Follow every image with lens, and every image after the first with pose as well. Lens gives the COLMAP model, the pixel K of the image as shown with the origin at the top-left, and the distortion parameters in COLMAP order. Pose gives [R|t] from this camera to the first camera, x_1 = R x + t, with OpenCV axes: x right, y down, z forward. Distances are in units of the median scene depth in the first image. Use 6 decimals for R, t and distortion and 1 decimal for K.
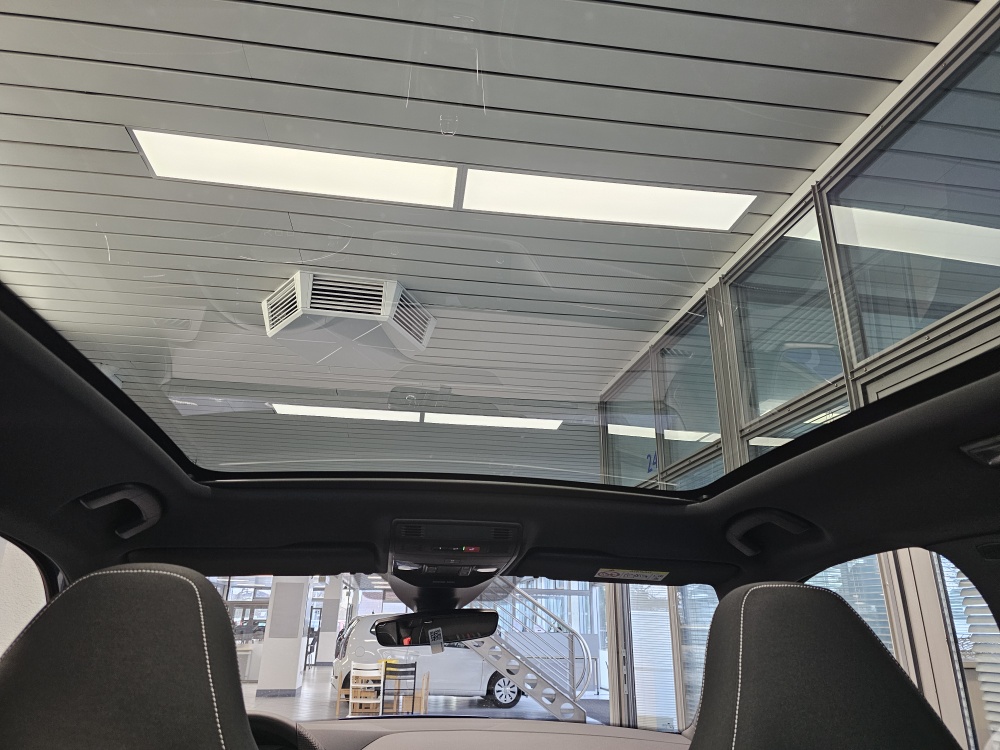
lens RADIAL K [[672.6, 0, 503.0], [0, 672.6, 354.6], [0, 0, 1]] dist [0.031301, -0.000997]
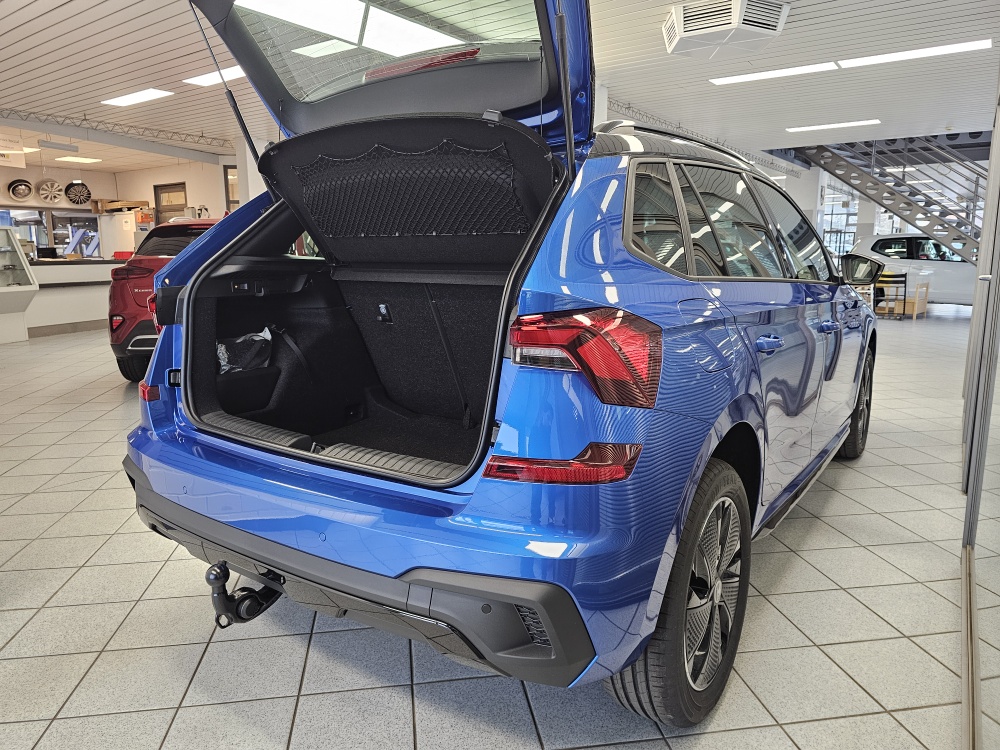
lens RADIAL K [[672.6, 0, 503.0], [0, 672.6, 354.6], [0, 0, 1]] dist [0.031301, -0.000997]
pose [[0.708737, 0.108433, -0.697089, 0.460772], [0.260623, 0.877972, 0.401547, -0.125780], [0.655566, -0.466269, 0.593992, -0.393937]]
